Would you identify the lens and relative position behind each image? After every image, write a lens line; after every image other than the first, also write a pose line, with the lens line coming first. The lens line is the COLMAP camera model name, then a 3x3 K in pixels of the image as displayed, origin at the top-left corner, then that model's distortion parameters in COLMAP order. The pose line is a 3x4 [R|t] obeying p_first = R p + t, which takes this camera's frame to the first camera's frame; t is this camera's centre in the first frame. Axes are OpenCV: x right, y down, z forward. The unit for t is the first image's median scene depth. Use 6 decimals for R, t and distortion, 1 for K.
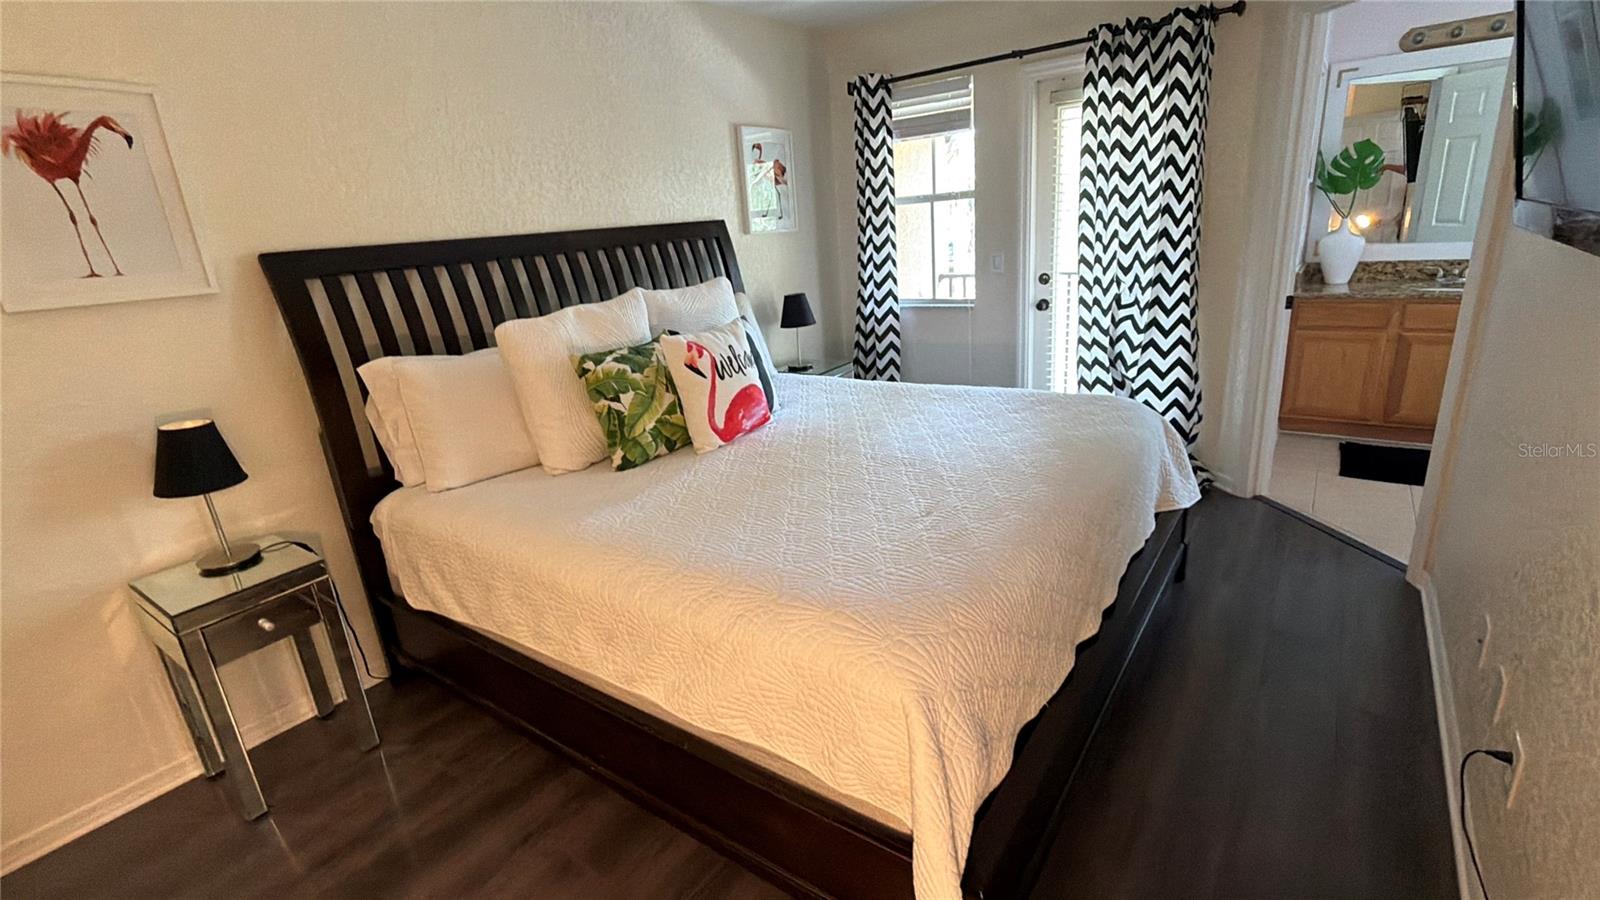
lens RADIAL K [[722.4, 0, 798.7], [0, 722.4, 458.1], [0, 0, 1]] dist [-0.002400, 0.001079]
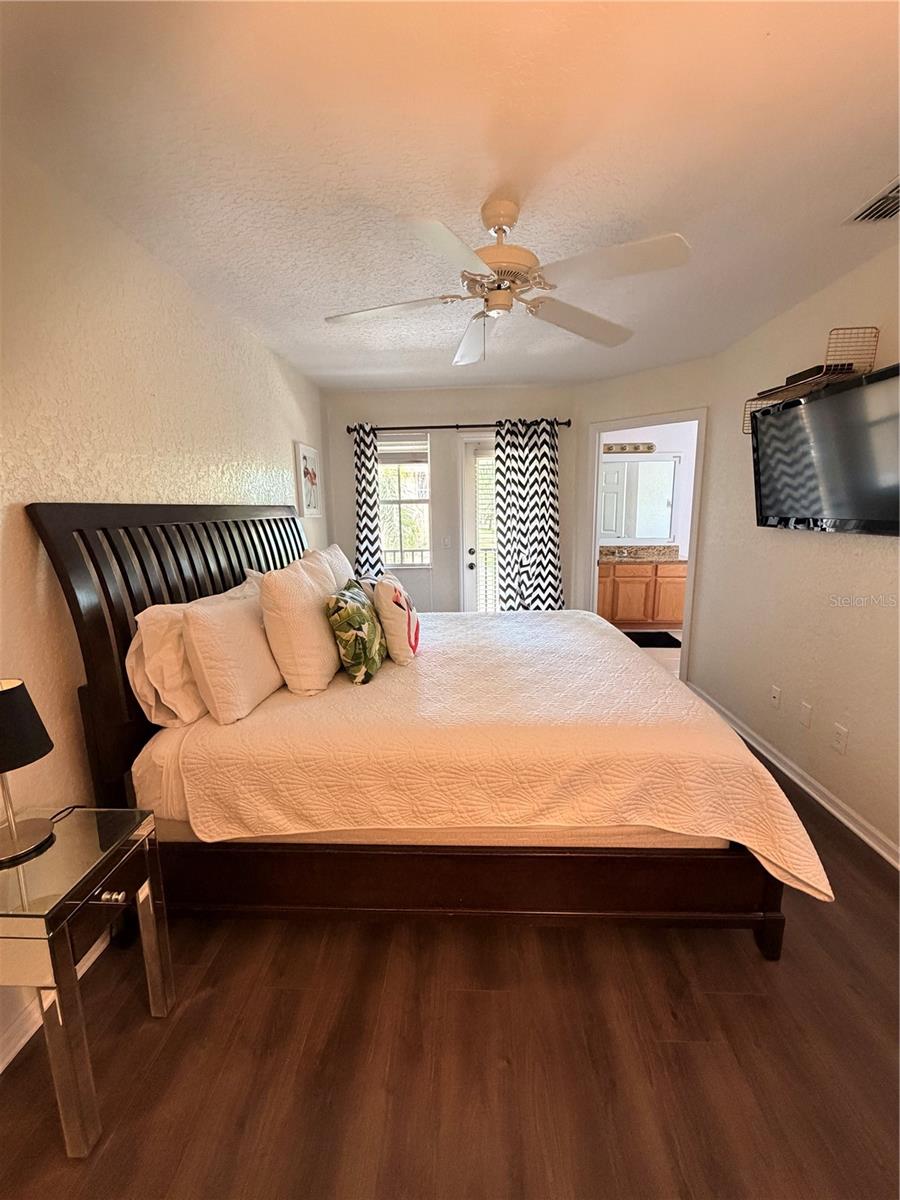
lens RADIAL K [[480.0, 0, 448.7], [0, 480.0, 600.8], [0, 0, 1]] dist [0.000678, -0.000229]
pose [[0.829473, -0.042249, 0.556946, -0.402083], [0.128506, 0.984821, -0.116680, -0.006087], [-0.543563, 0.168353, 0.822312, 0.122353]]
